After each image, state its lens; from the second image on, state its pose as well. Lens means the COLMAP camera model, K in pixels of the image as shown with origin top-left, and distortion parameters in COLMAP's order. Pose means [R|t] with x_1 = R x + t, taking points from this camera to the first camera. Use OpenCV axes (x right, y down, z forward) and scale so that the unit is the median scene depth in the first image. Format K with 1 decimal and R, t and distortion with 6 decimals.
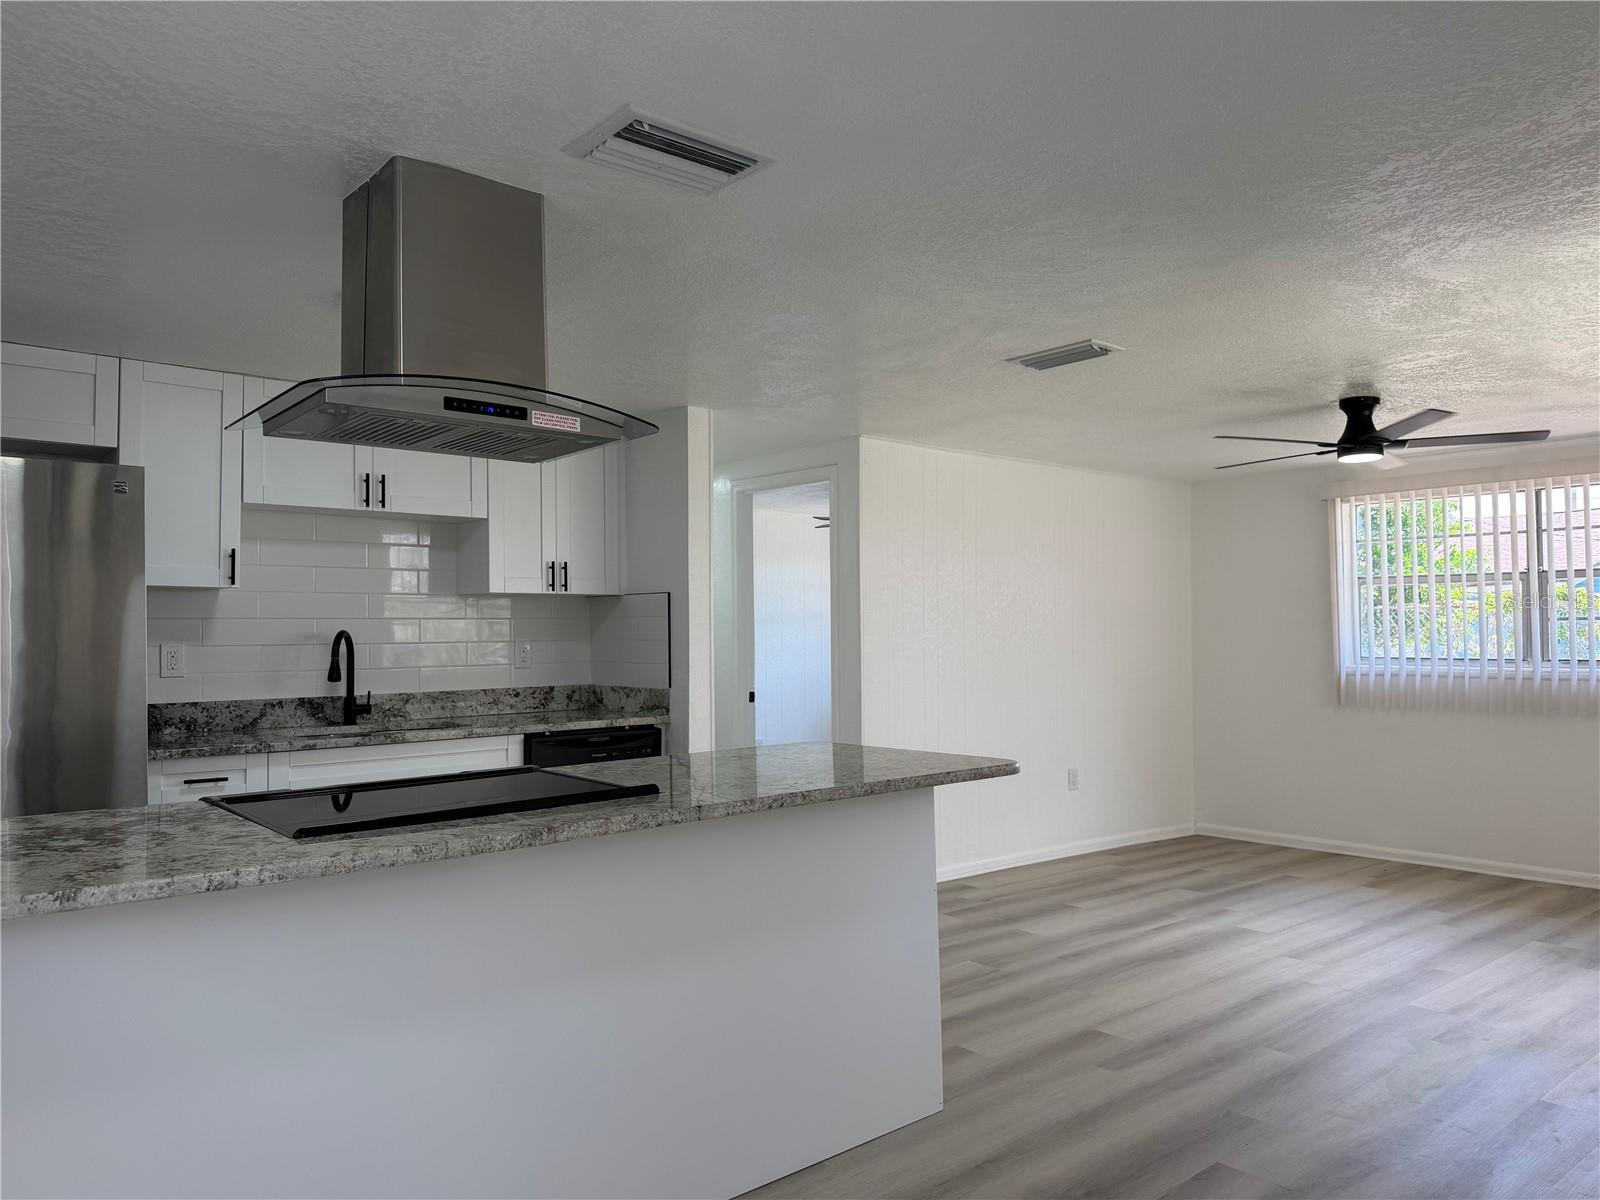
lens RADIAL K [[1108.6, 0, 808.4], [0, 1108.6, 614.7], [0, 0, 1]] dist [0.052327, -0.054041]
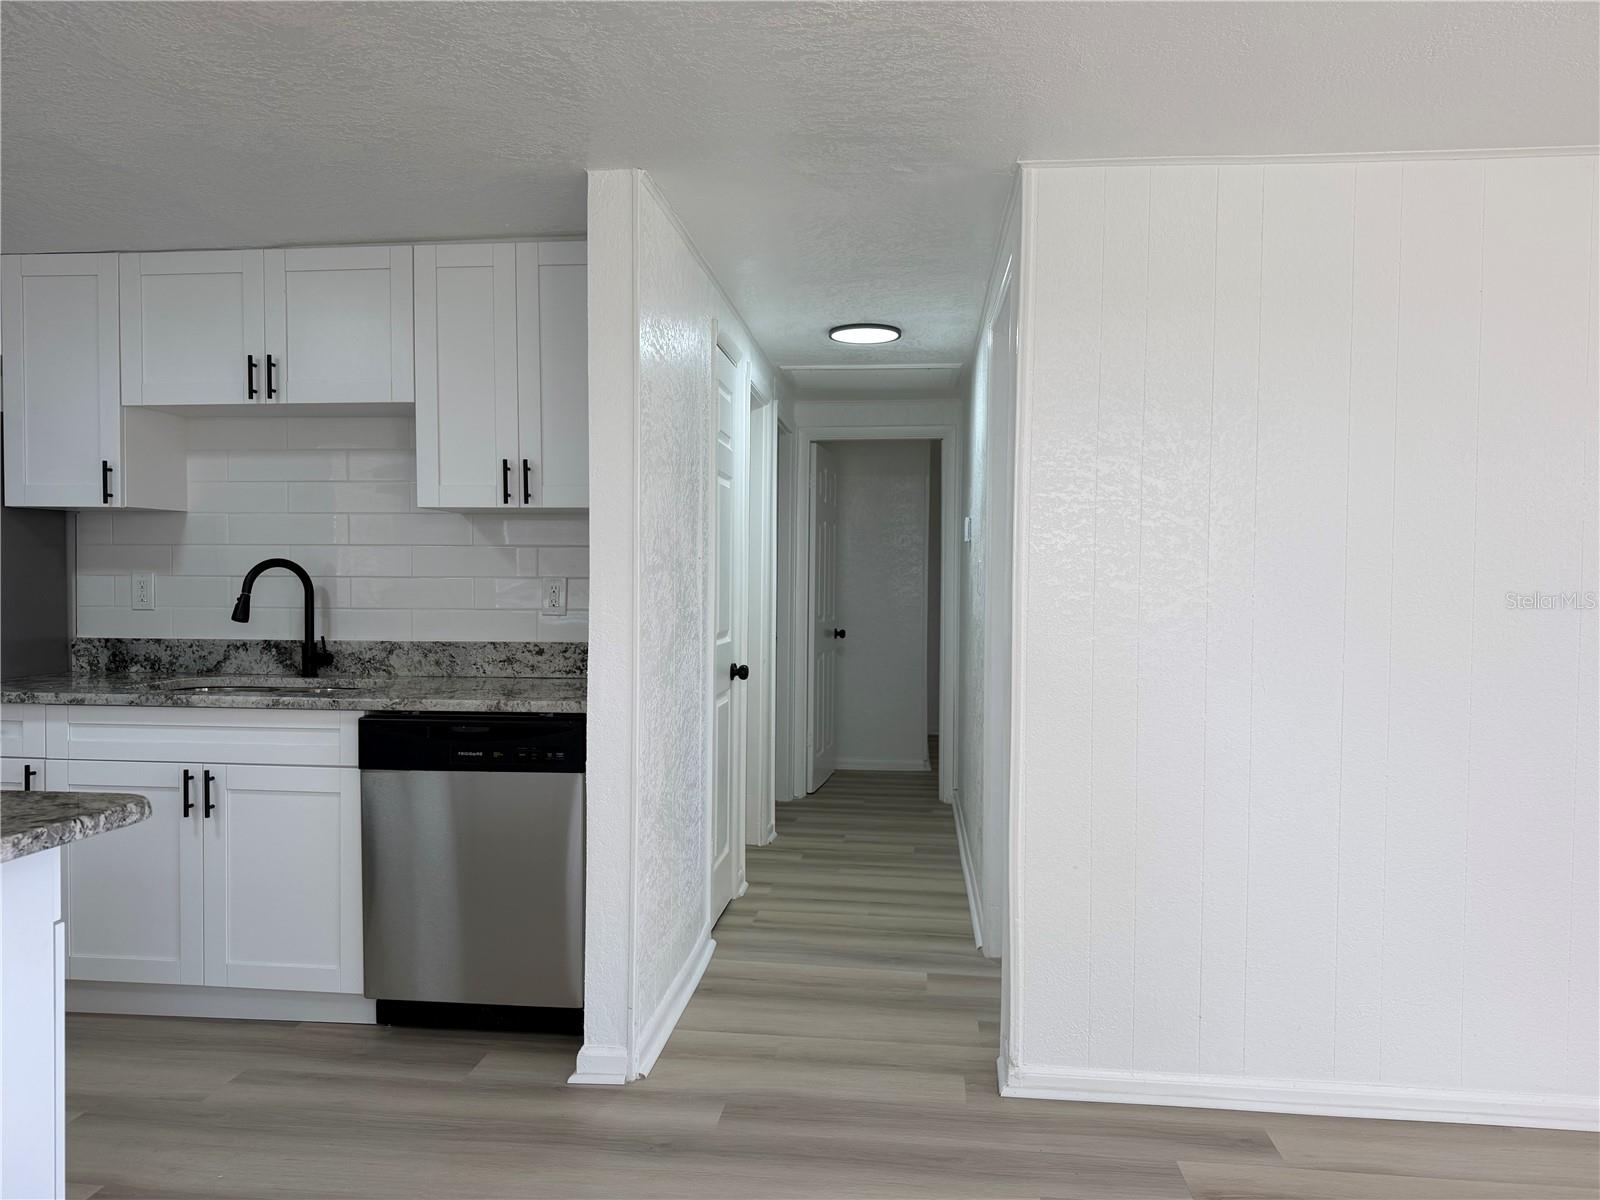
lens RADIAL K [[1122.7, 0, 800.0], [0, 1122.7, 600.0], [0, 0, 1]] dist [0.095002, -0.149836]
pose [[0.692152, 0.025988, -0.721284, 0.441611], [-0.000838, 0.999380, 0.035204, 0.014870], [0.721752, -0.023762, 0.691744, 0.723568]]
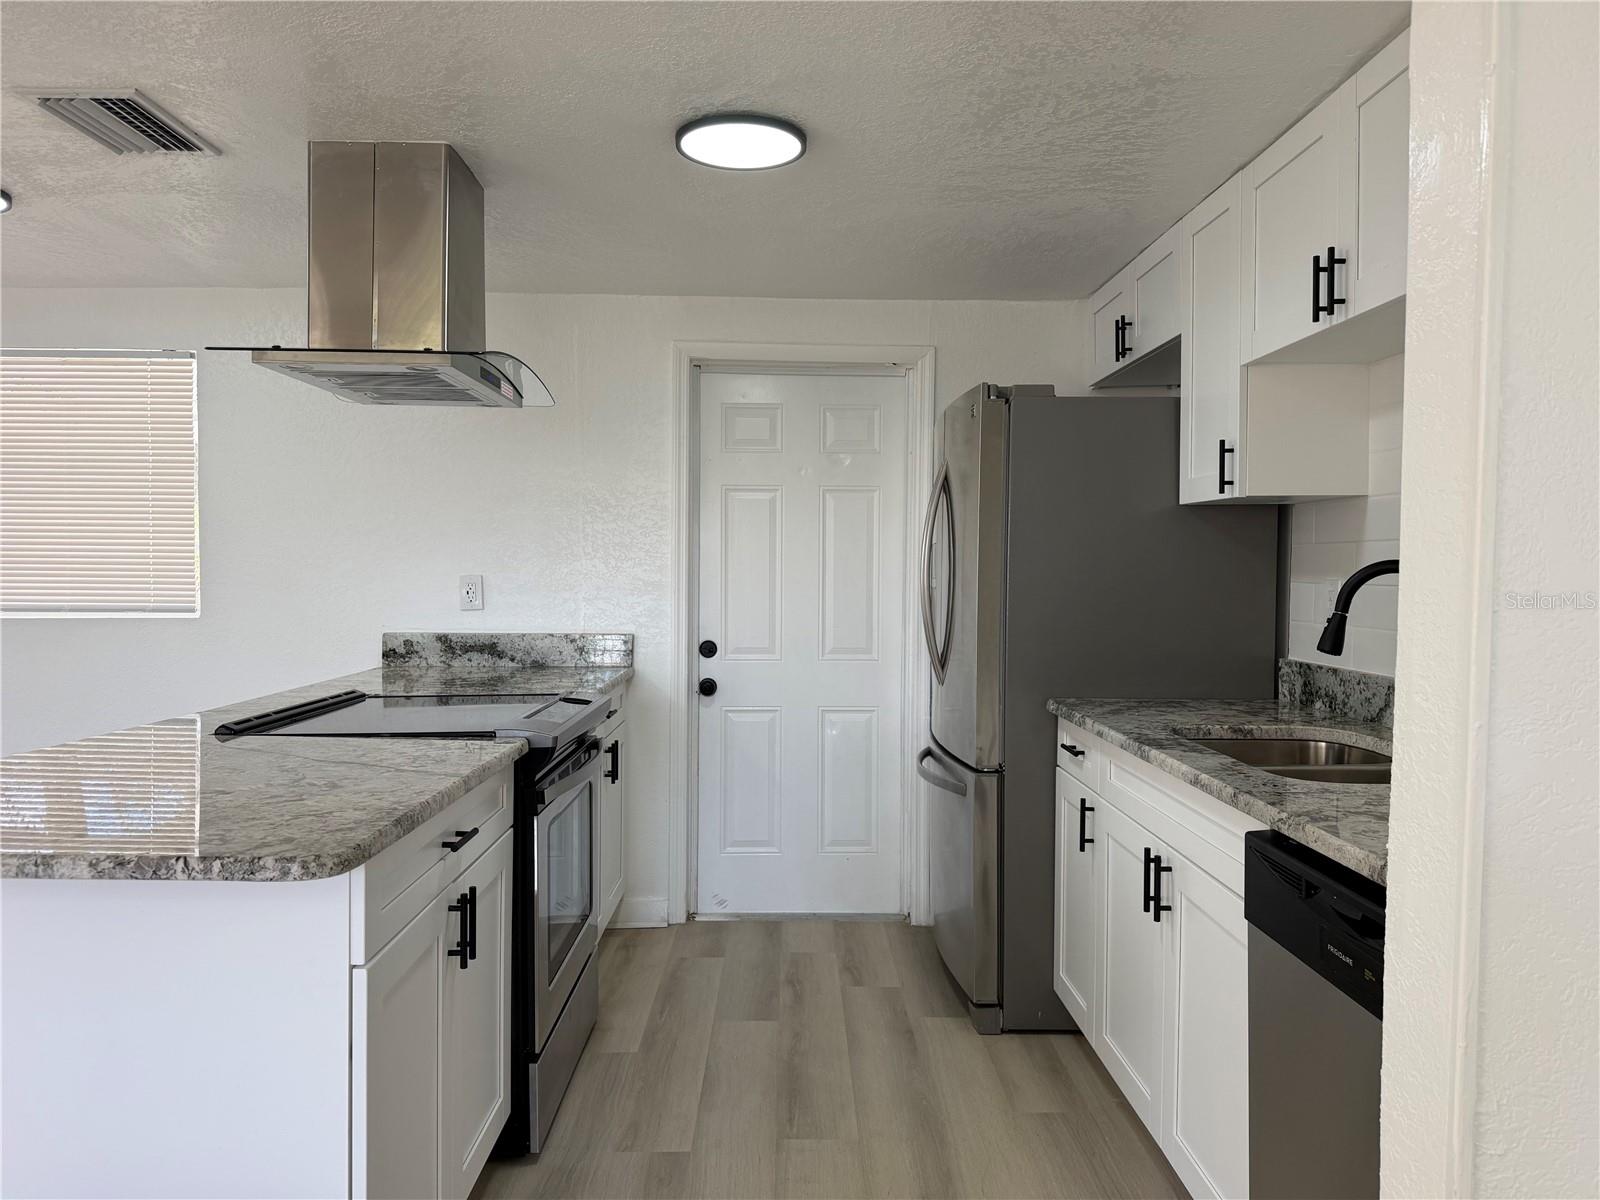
lens RADIAL K [[1122.7, 0, 800.0], [0, 1122.7, 600.0], [0, 0, 1]] dist [0.095002, -0.149836]
pose [[-0.637384, 0.028272, -0.770028, 0.166733], [0.012987, 0.999579, 0.025950, 0.015519], [0.770437, 0.006540, -0.637482, 1.153543]]
